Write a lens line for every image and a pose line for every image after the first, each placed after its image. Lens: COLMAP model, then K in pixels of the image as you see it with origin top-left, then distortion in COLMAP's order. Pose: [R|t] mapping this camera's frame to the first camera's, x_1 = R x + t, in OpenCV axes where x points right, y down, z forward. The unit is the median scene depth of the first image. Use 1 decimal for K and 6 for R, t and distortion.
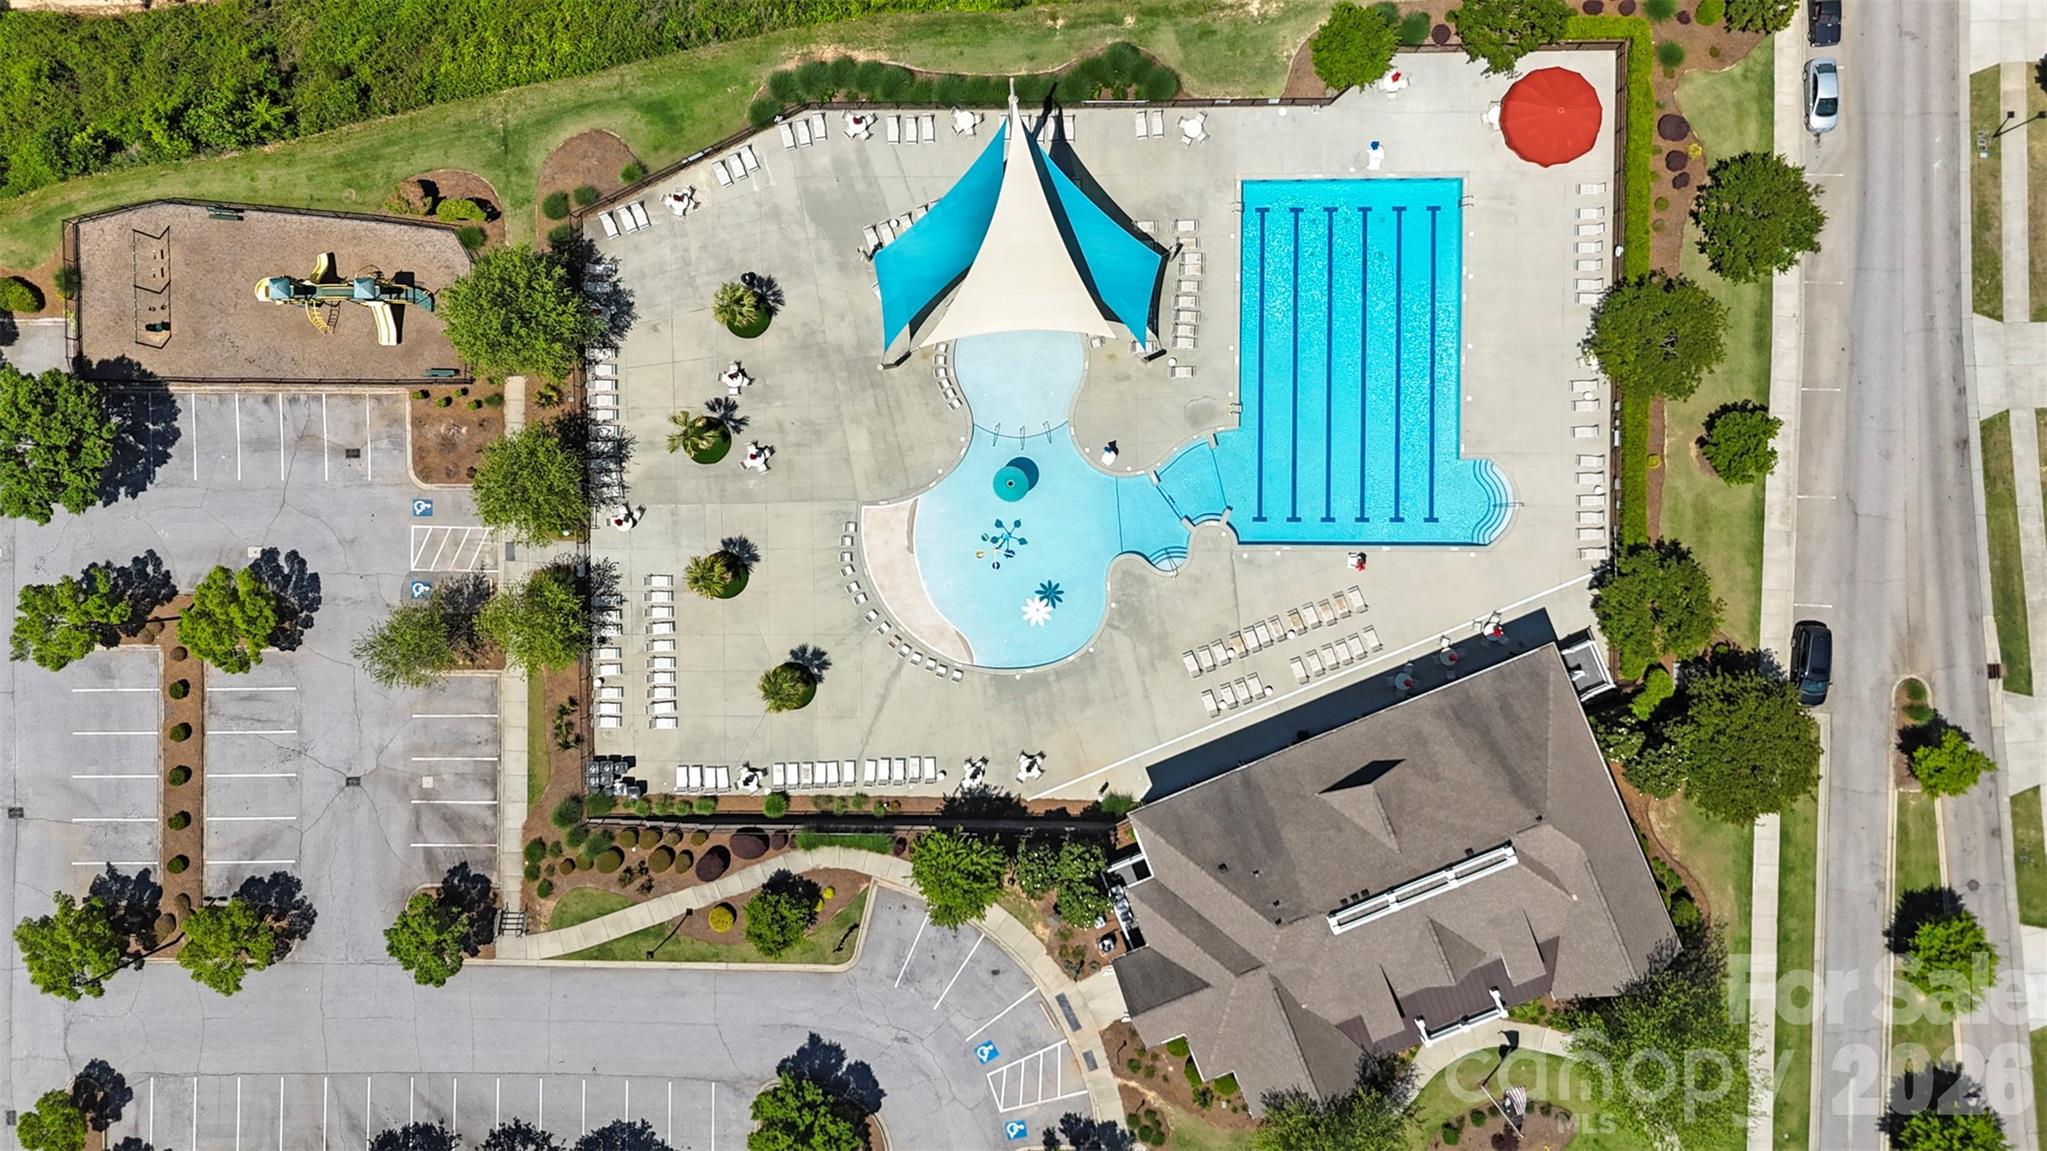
lens RADIAL K [[1524.9, 0, 1023.5], [0, 1524.9, 575.5], [0, 0, 1]] dist [0.076129, -0.083912]
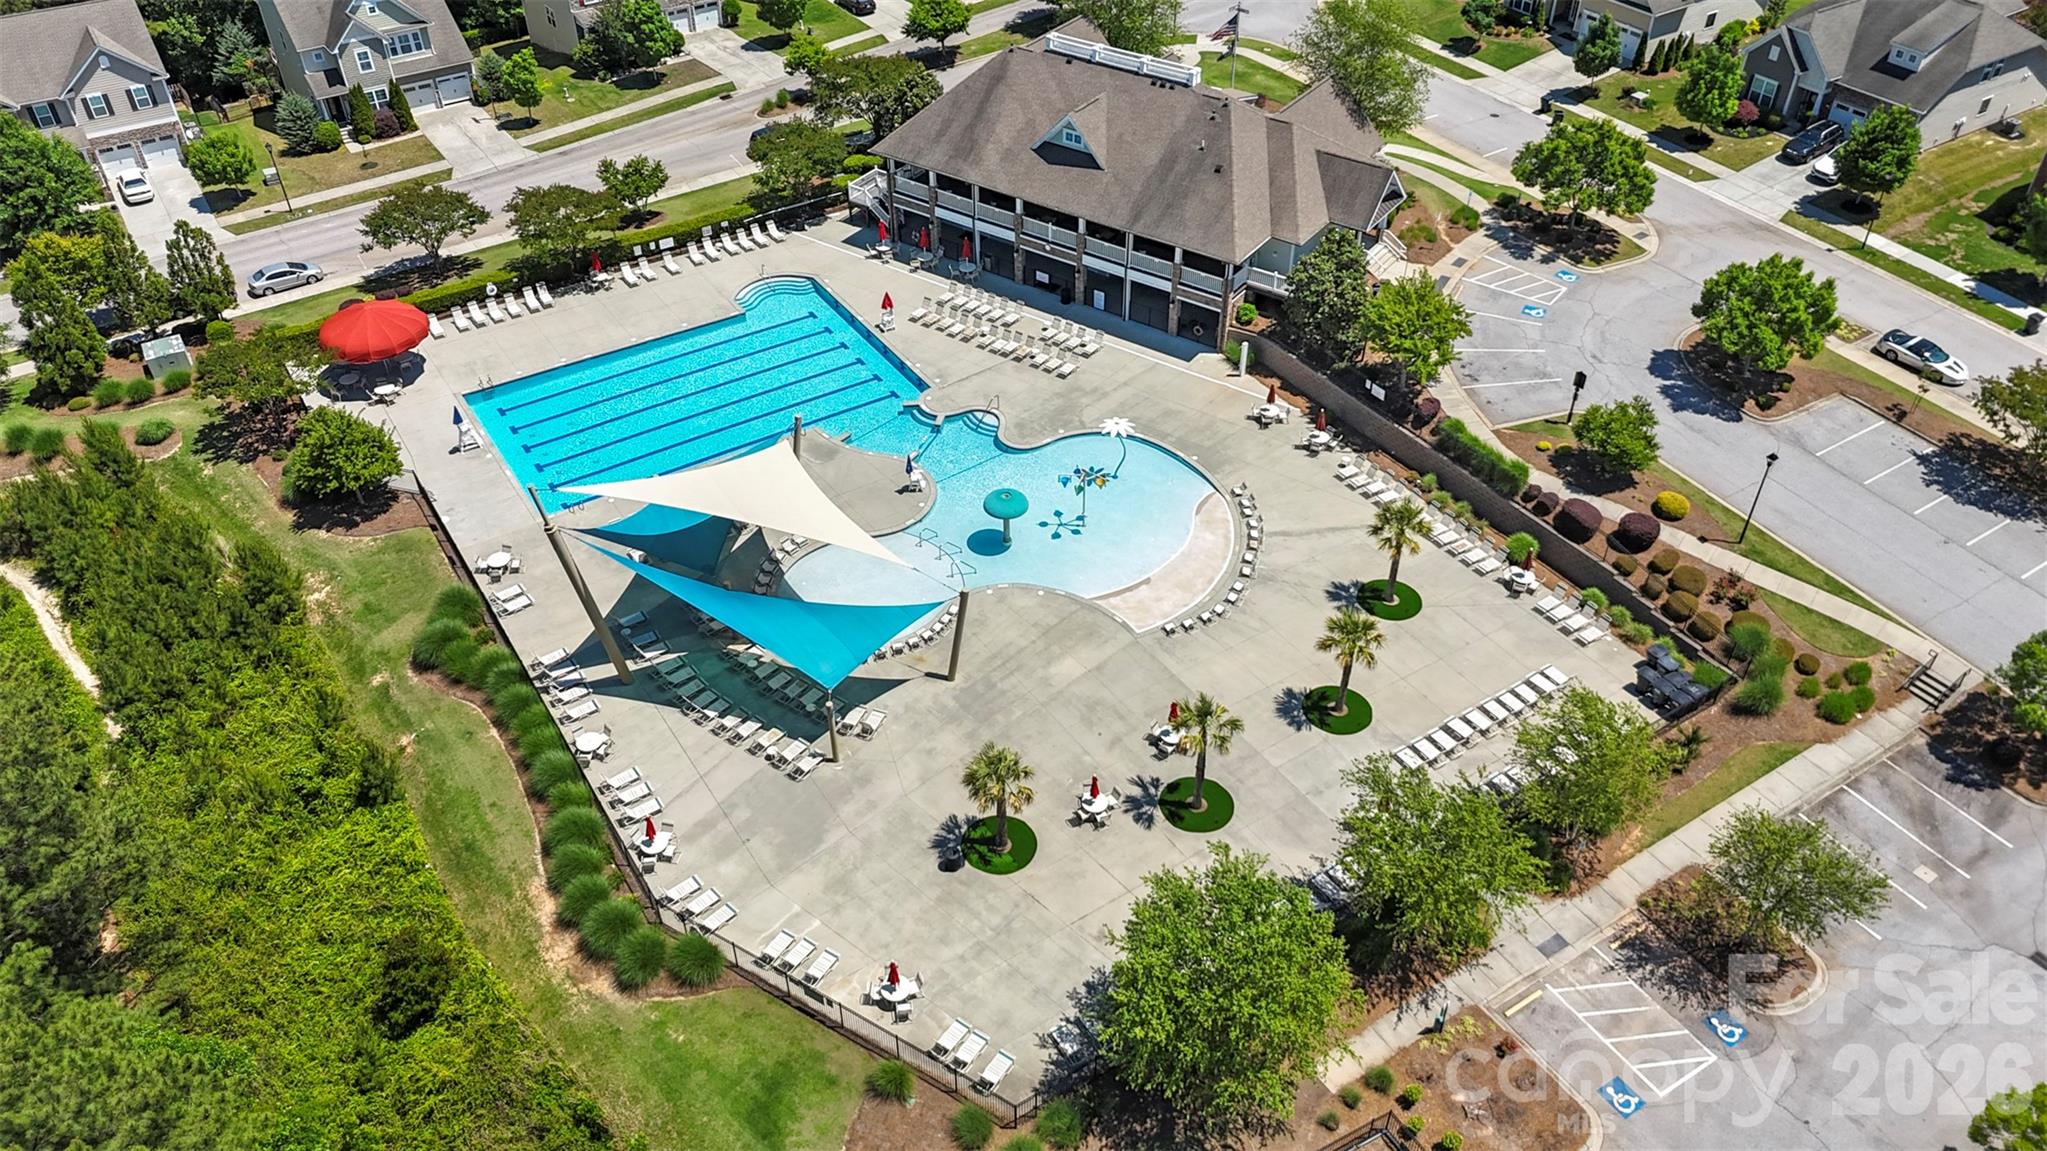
lens RADIAL K [[1512.8, 0, 1023.5], [0, 1512.8, 575.5], [0, 0, 1]] dist [0.036321, 0.002838]
pose [[-0.536852, -0.513851, 0.669139, -0.552889], [0.842969, -0.359176, 0.400495, -0.376581], [0.034544, 0.779070, 0.625984, 0.525908]]
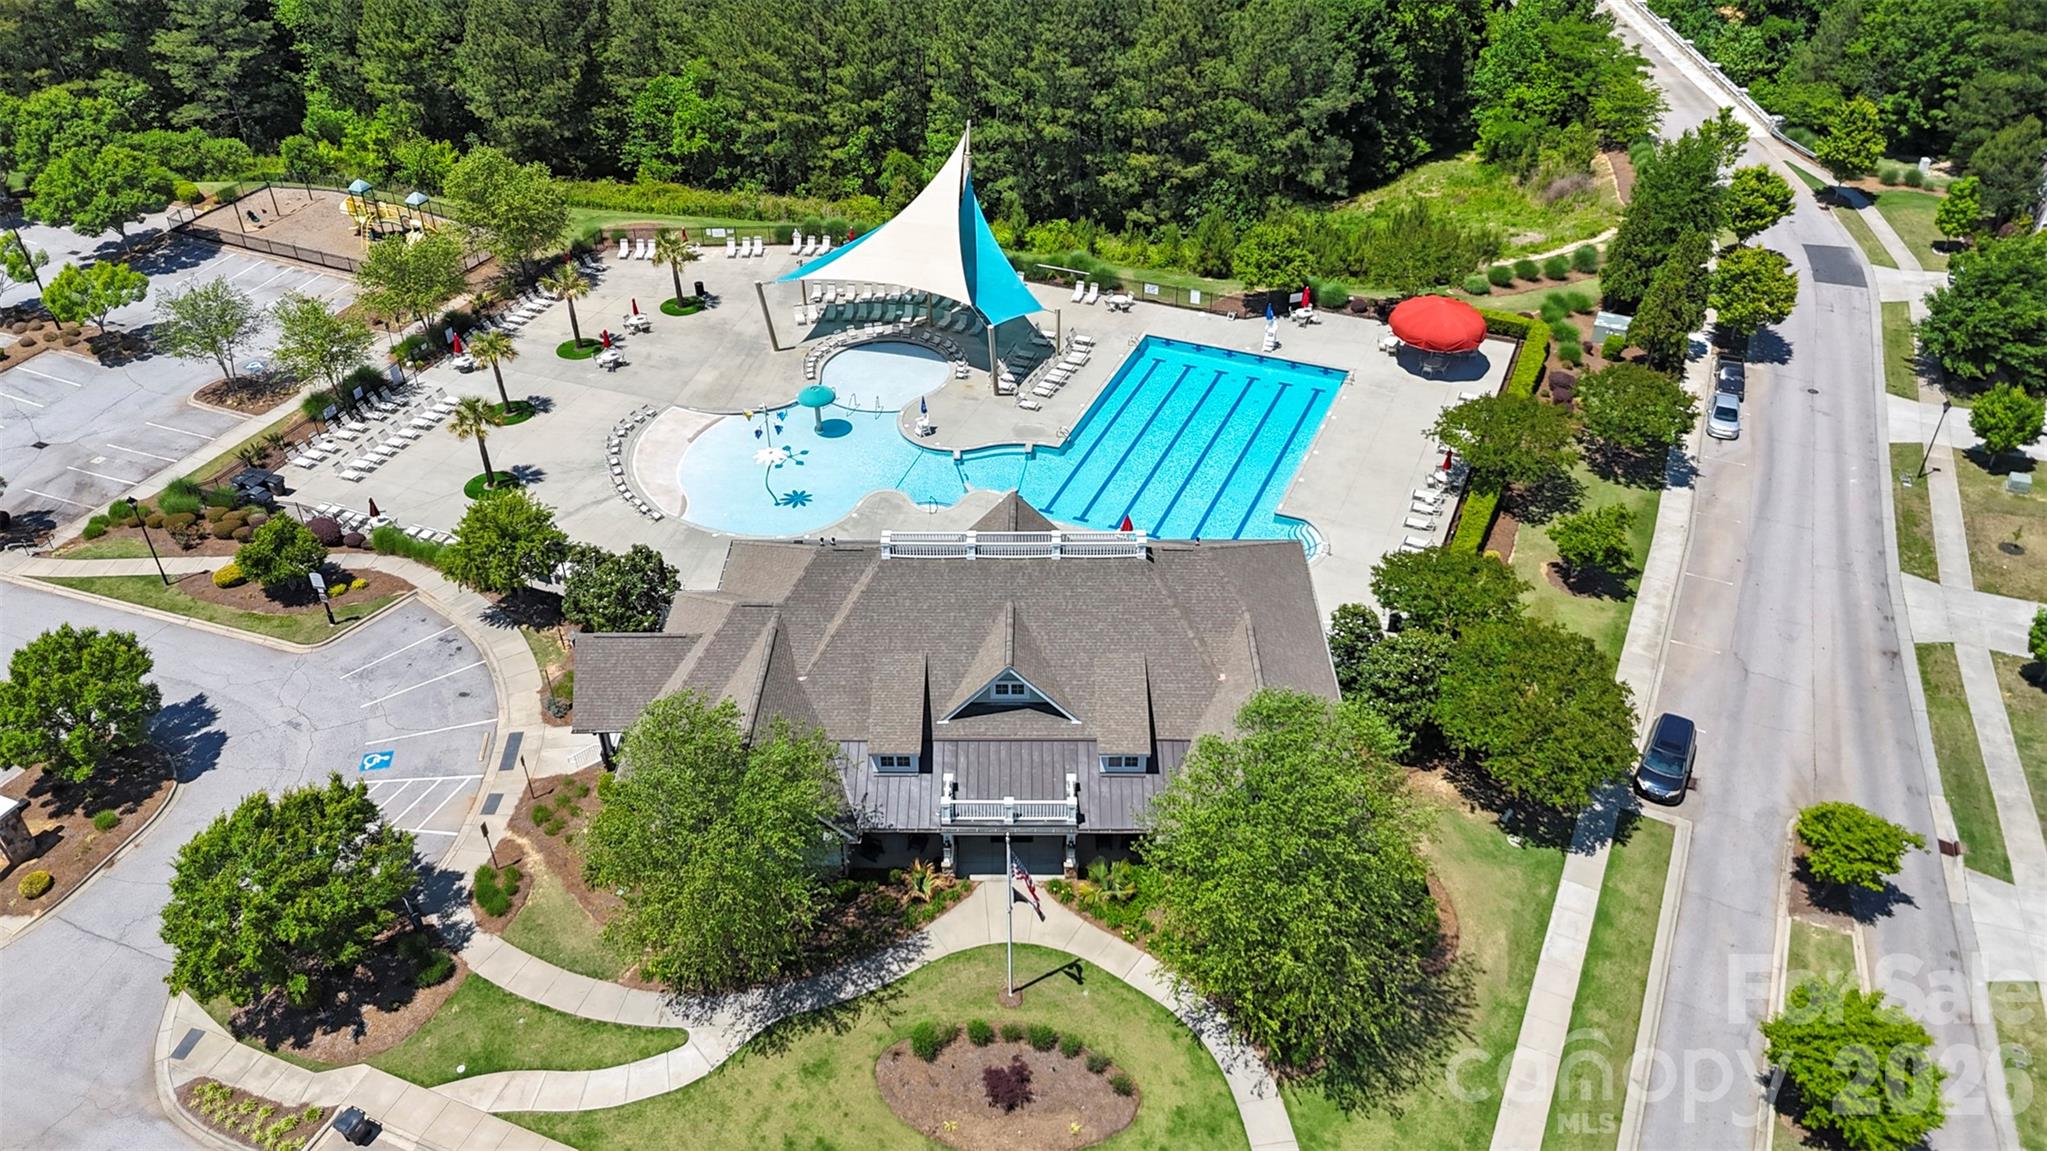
lens RADIAL K [[1524.9, 0, 1023.5], [0, 1524.9, 575.5], [0, 0, 1]] dist [0.076129, -0.083912]
pose [[0.920333, 0.246339, -0.303818, 0.427828], [-0.390525, 0.535310, -0.748955, 0.662282], [-0.021860, 0.807936, 0.588865, 0.510379]]
